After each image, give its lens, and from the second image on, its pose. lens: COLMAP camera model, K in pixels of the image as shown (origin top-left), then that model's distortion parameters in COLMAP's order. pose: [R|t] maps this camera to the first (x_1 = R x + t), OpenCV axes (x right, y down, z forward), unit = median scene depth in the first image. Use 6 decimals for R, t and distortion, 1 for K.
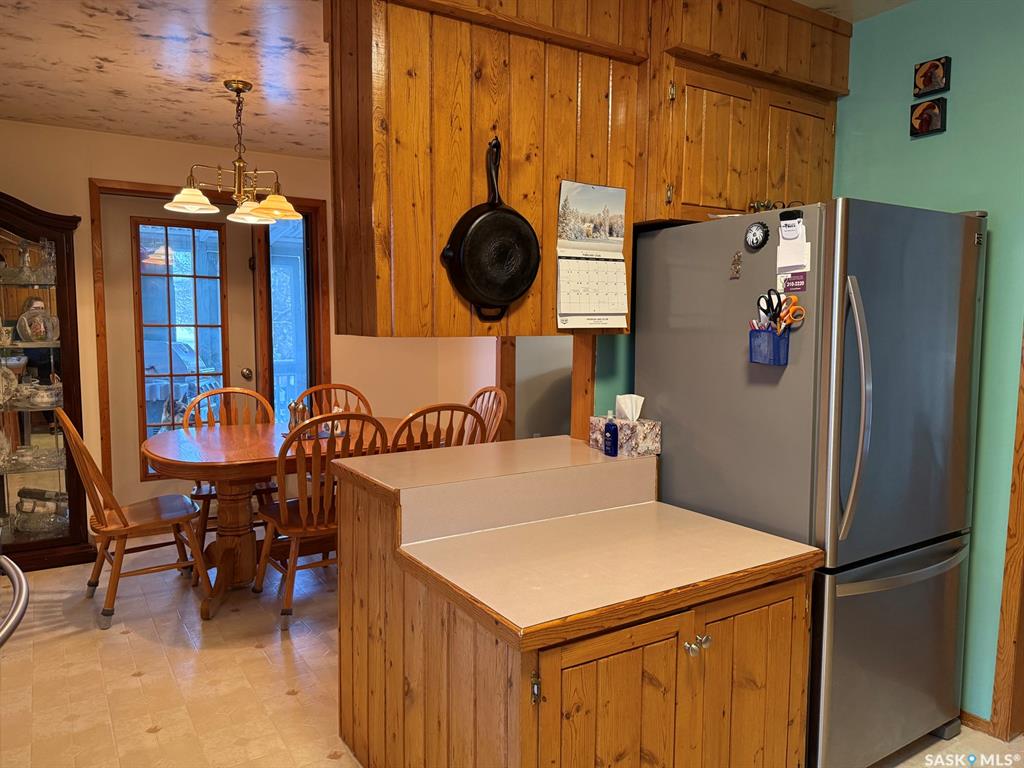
lens RADIAL K [[736.5, 0, 512.0], [0, 736.5, 384.0], [0, 0, 1]] dist [-0.001295, -0.002060]
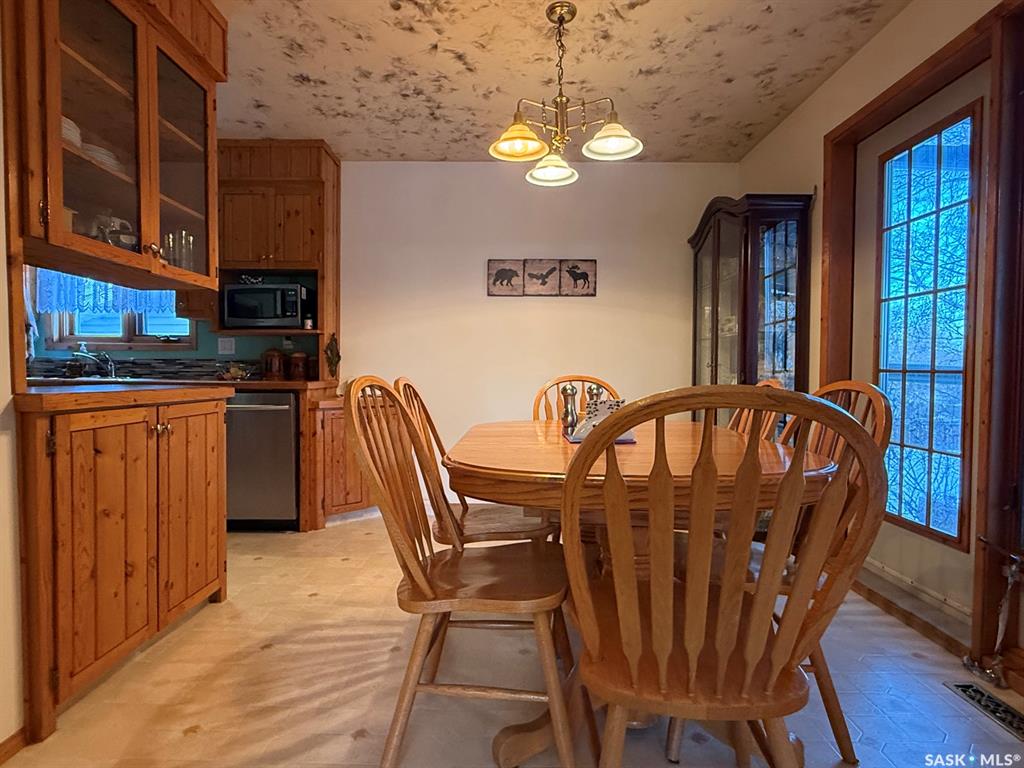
lens RADIAL K [[551.6, 0, 512.0], [0, 551.6, 384.0], [0, 0, 1]] dist [0.000569, 0.000059]
pose [[-0.543383, 0.012742, -0.839388, 0.179471], [-0.077737, 0.994825, 0.065424, -0.004413], [0.835878, 0.100802, -0.539580, 1.118183]]
